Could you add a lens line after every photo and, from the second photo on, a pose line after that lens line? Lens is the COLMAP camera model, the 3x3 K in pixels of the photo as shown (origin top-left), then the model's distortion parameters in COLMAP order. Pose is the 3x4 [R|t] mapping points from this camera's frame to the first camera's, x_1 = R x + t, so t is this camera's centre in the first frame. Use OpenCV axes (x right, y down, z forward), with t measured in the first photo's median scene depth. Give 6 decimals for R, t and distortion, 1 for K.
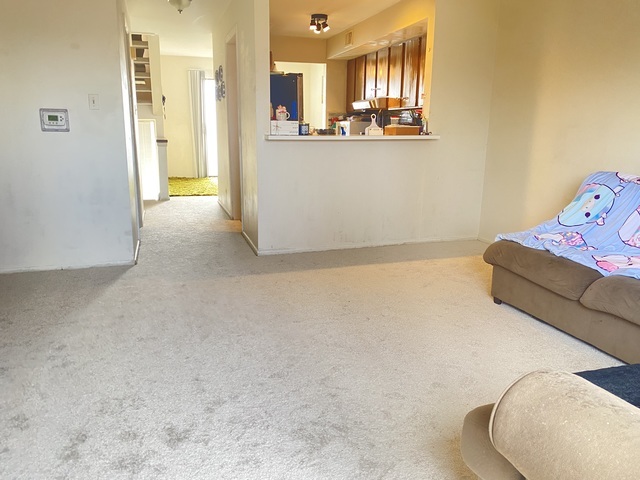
lens RADIAL K [[488.7, 0, 319.7], [0, 488.7, 239.6], [0, 0, 1]] dist [0.017112, -0.020921]
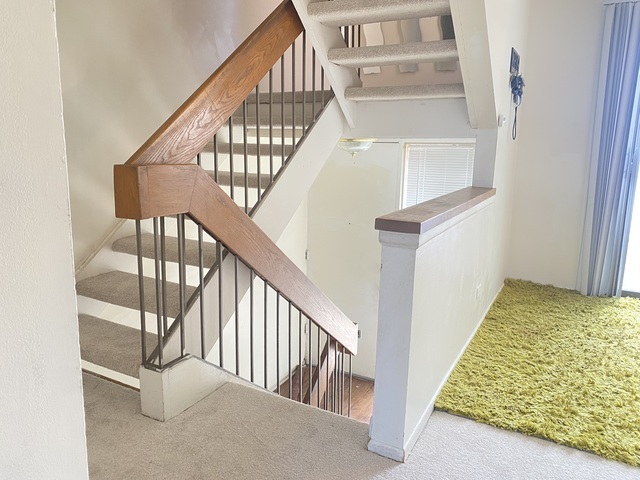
lens RADIAL K [[488.7, 0, 319.8], [0, 488.7, 238.5], [0, 0, 1]] dist [0.017112, -0.020921]
pose [[0.691052, 0.134408, -0.710198, -0.131936], [-0.162455, 0.986302, 0.028587, -0.144831], [0.704312, 0.095620, 0.703421, 0.595419]]
